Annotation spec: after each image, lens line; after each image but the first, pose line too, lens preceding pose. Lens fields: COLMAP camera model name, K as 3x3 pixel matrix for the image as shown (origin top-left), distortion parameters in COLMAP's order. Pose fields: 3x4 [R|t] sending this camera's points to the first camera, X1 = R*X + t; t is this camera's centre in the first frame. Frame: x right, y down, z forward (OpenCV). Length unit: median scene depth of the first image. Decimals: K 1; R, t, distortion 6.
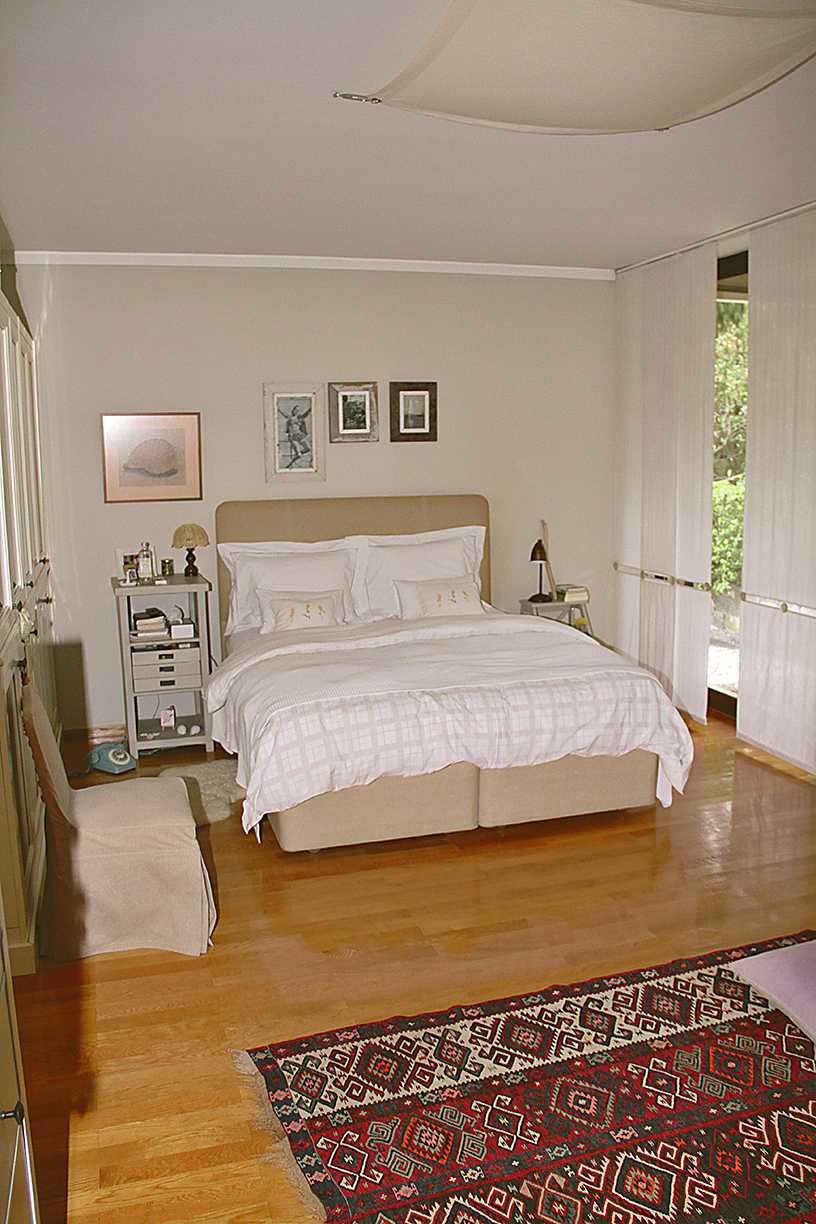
lens RADIAL K [[1025.8, 0, 408.3], [0, 1025.8, 641.9], [0, 0, 1]] dist [-0.175762, 0.147320]
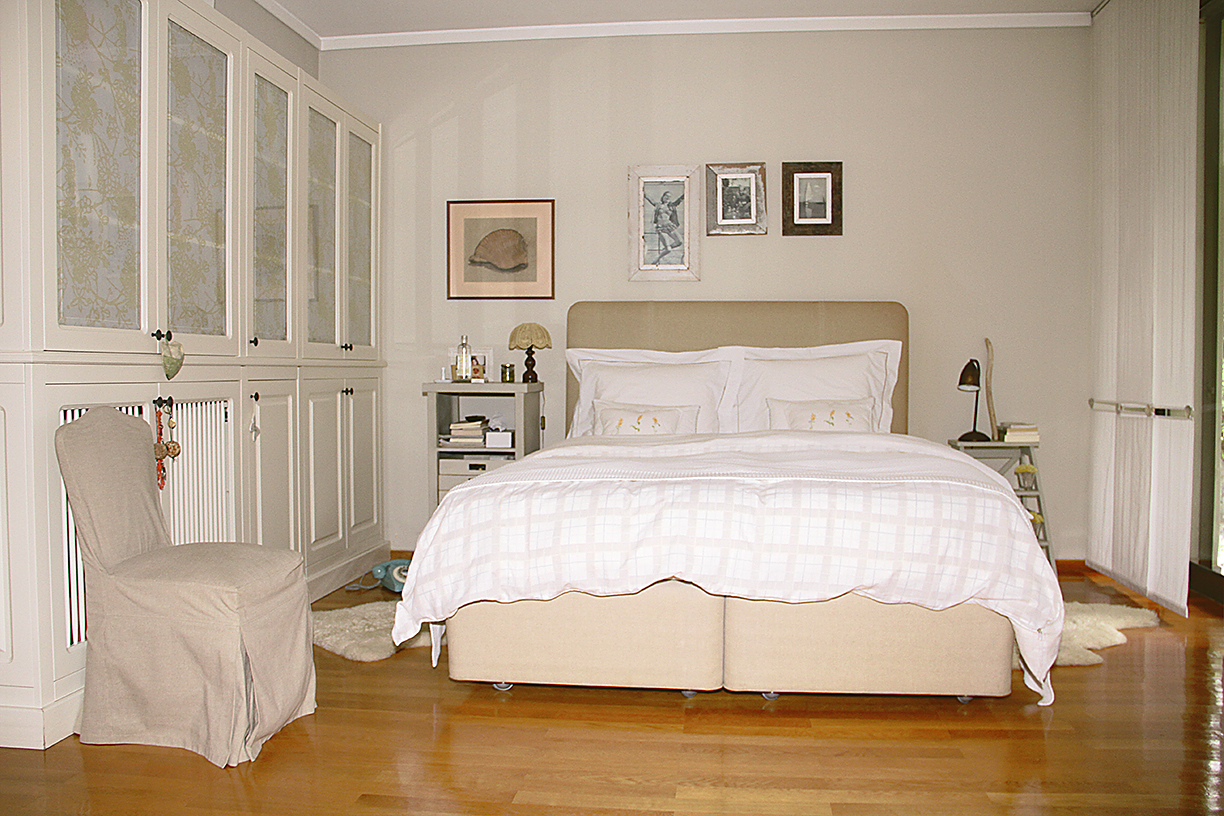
lens RADIAL K [[1043.2, 0, 613.2], [0, 1043.2, 444.6], [0, 0, 1]] dist [-0.164685, 0.123660]
pose [[0.914037, 0.041705, -0.403481, 0.205202], [-0.090006, 0.990757, -0.101491, 0.068737], [0.395519, 0.129082, 0.909342, 0.219276]]
